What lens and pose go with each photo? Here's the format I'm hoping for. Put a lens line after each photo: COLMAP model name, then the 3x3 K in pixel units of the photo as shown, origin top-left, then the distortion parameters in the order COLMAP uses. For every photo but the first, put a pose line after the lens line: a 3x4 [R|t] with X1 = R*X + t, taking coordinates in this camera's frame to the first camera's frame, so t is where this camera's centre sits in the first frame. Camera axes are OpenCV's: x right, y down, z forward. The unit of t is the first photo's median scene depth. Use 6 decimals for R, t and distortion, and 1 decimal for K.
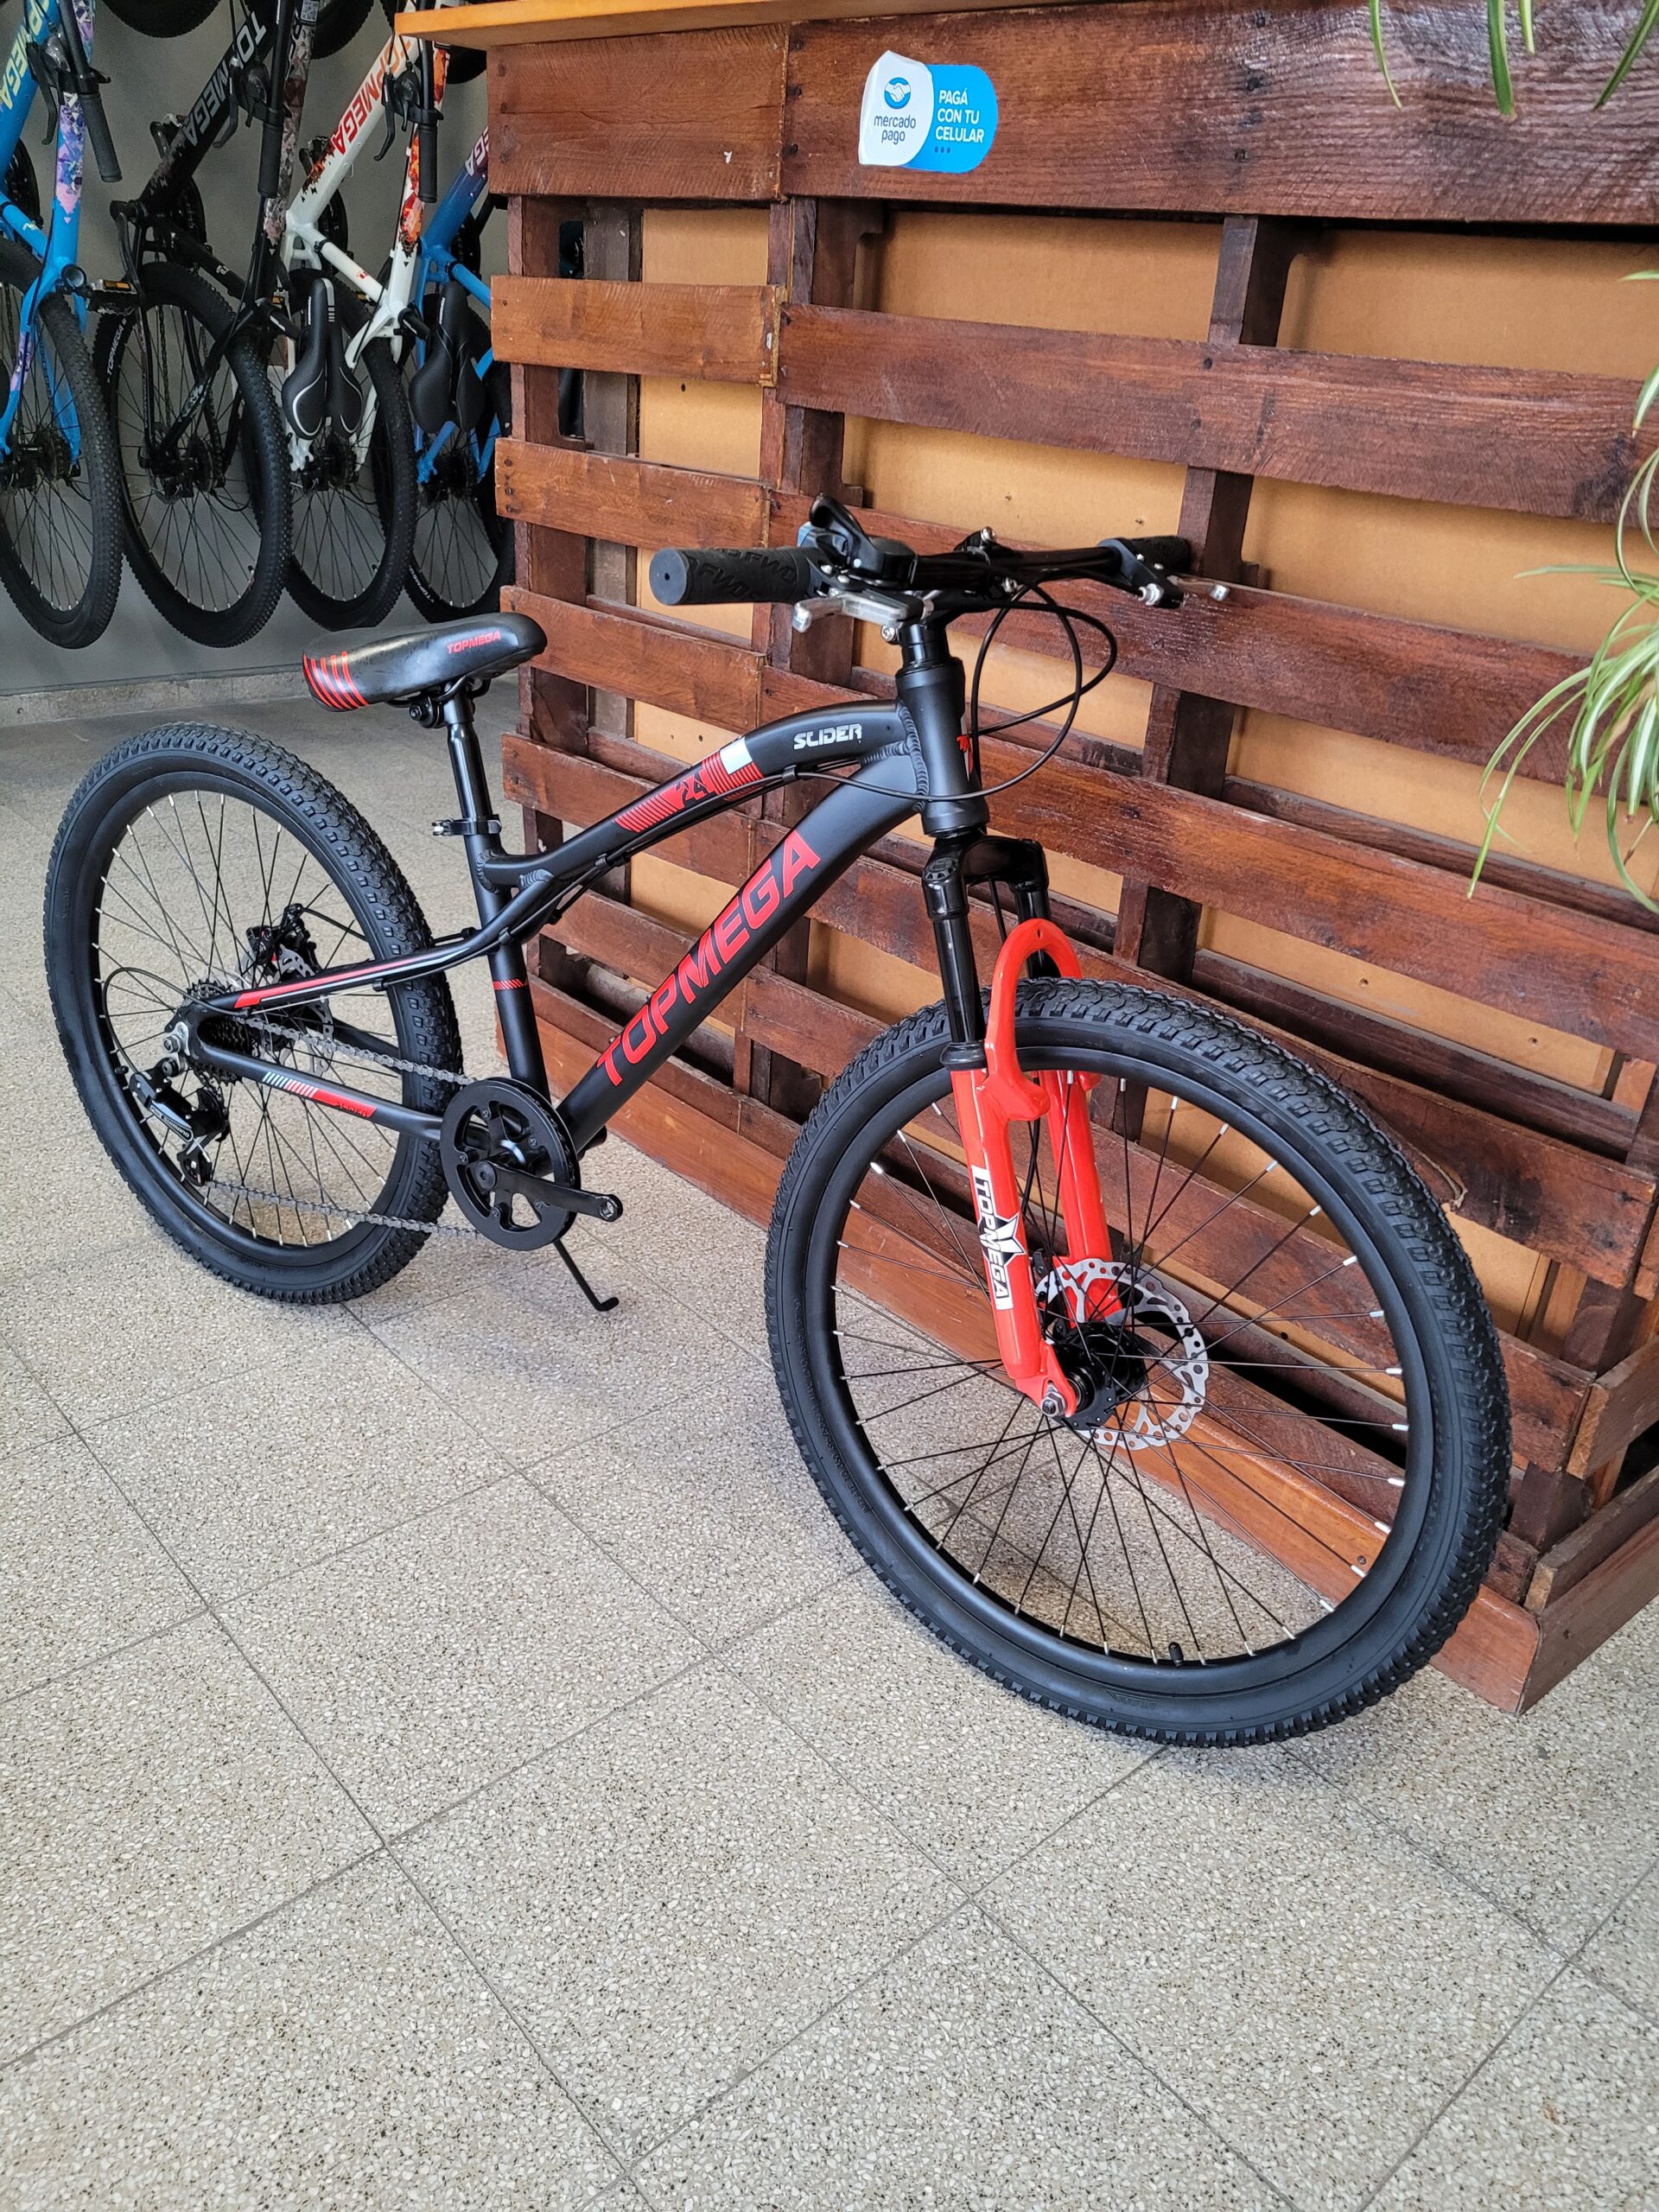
lens RADIAL K [[1693.3, 0, 816.4], [0, 1693.3, 1154.2], [0, 0, 1]] dist [0.048584, -0.029707]
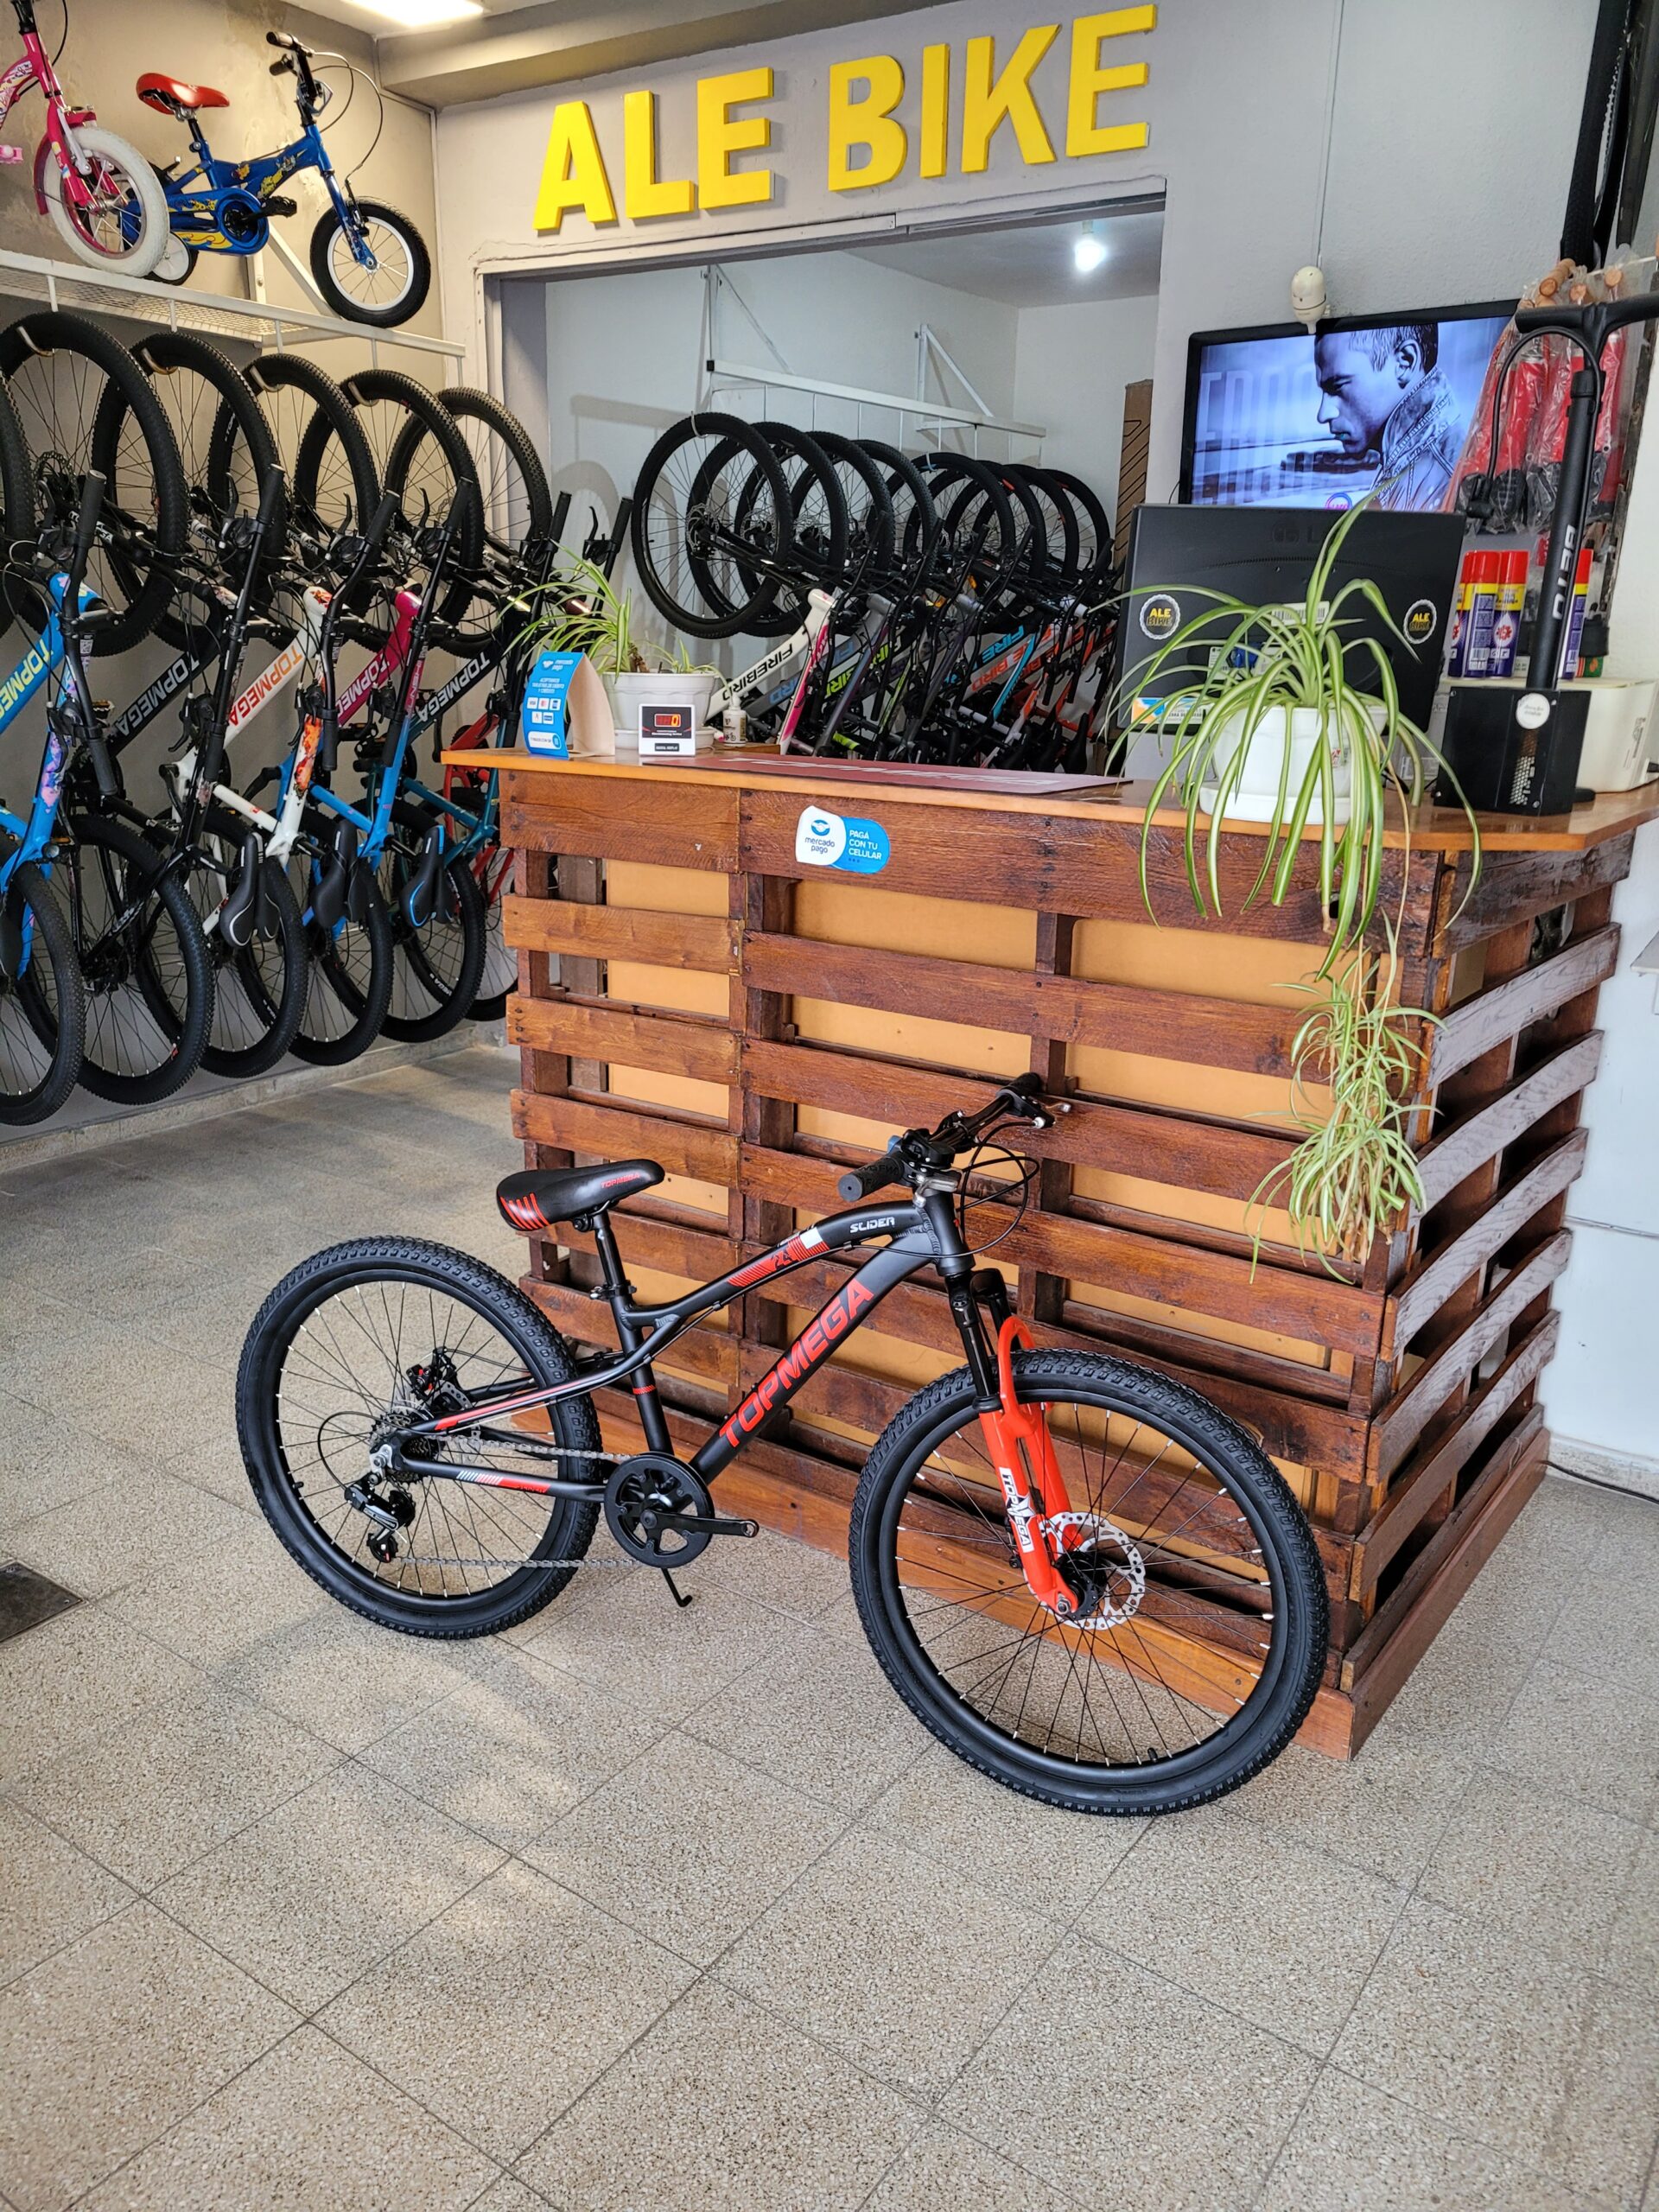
lens RADIAL K [[1693.3, 0, 827.7], [0, 1693.3, 1120.6], [0, 0, 1]] dist [0.048584, -0.029707]
pose [[0.972976, -0.109445, 0.203321, -0.332819], [0.143717, 0.976226, -0.162260, -0.070839], [-0.180729, 0.187096, 0.965574, -0.583364]]
